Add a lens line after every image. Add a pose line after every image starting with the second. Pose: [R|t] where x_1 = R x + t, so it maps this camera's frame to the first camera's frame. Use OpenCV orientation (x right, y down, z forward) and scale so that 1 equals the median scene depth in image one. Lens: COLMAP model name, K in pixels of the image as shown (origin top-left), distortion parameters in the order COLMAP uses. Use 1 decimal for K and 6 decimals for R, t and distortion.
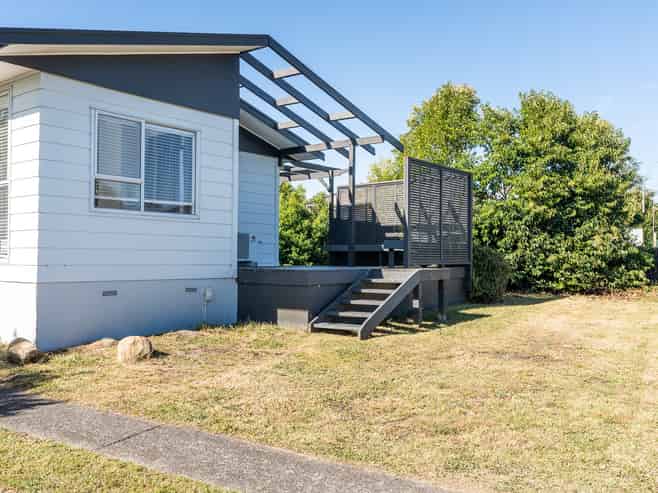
lens RADIAL K [[585.0, 0, 329.0], [0, 585.0, 246.5], [0, 0, 1]] dist [0.004306, 0.006950]
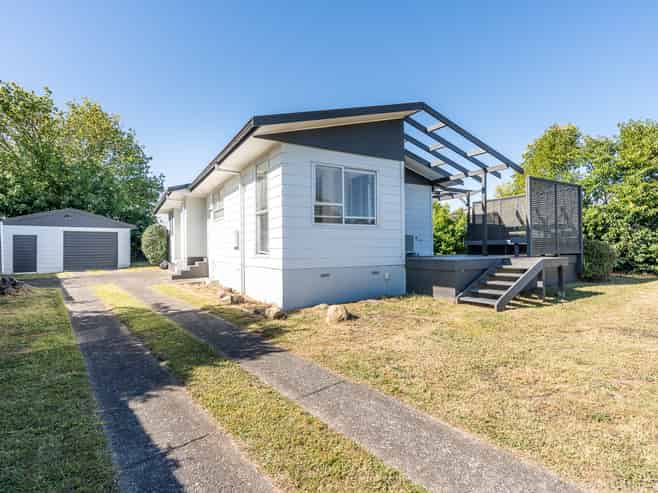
lens RADIAL K [[335.3, 0, 329.0], [0, 335.3, 246.5], [0, 0, 1]] dist [-0.017977, -0.000572]
pose [[0.925684, -0.018155, -0.377862, -0.010018], [0.022514, 0.999721, 0.007120, -0.005067], [0.377627, -0.015098, 0.925835, 0.117347]]
